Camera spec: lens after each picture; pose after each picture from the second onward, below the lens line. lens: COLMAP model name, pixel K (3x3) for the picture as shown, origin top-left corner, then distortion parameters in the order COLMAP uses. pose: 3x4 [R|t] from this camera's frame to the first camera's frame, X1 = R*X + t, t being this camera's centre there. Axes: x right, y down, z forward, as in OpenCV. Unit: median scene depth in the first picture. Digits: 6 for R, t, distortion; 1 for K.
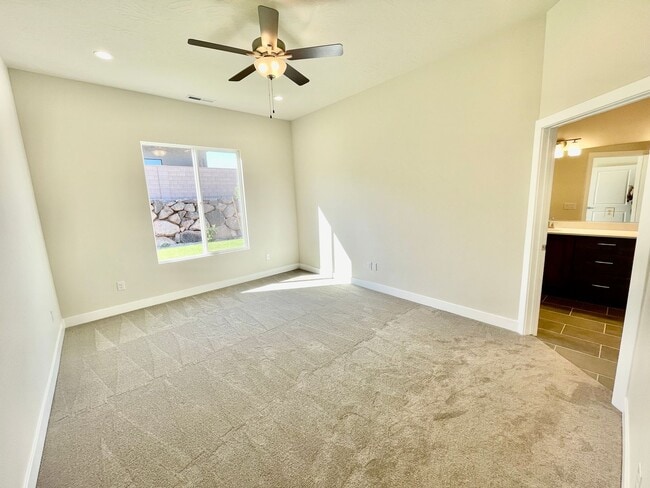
lens RADIAL K [[262.6, 0, 325.0], [0, 262.6, 244.0], [0, 0, 1]] dist [0.001058, -0.002411]
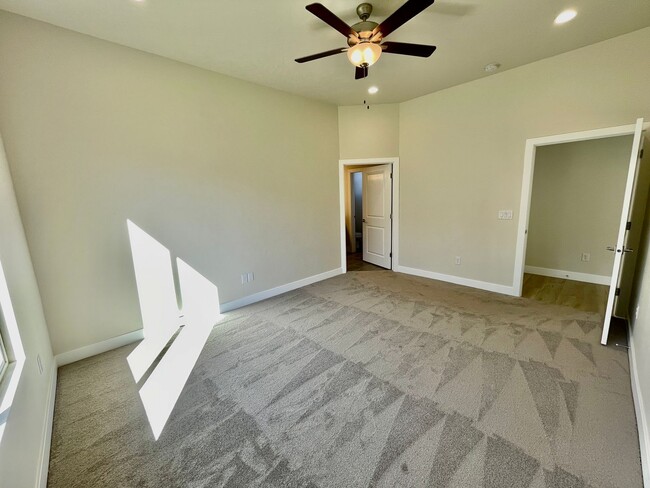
lens RADIAL K [[262.6, 0, 325.0], [0, 262.6, 244.0], [0, 0, 1]] dist [0.001058, -0.002411]
pose [[-0.025718, -0.146789, 0.988833, -0.808276], [0.207396, 0.966856, 0.148921, -0.123813], [-0.977919, 0.208910, 0.005578, 0.824063]]
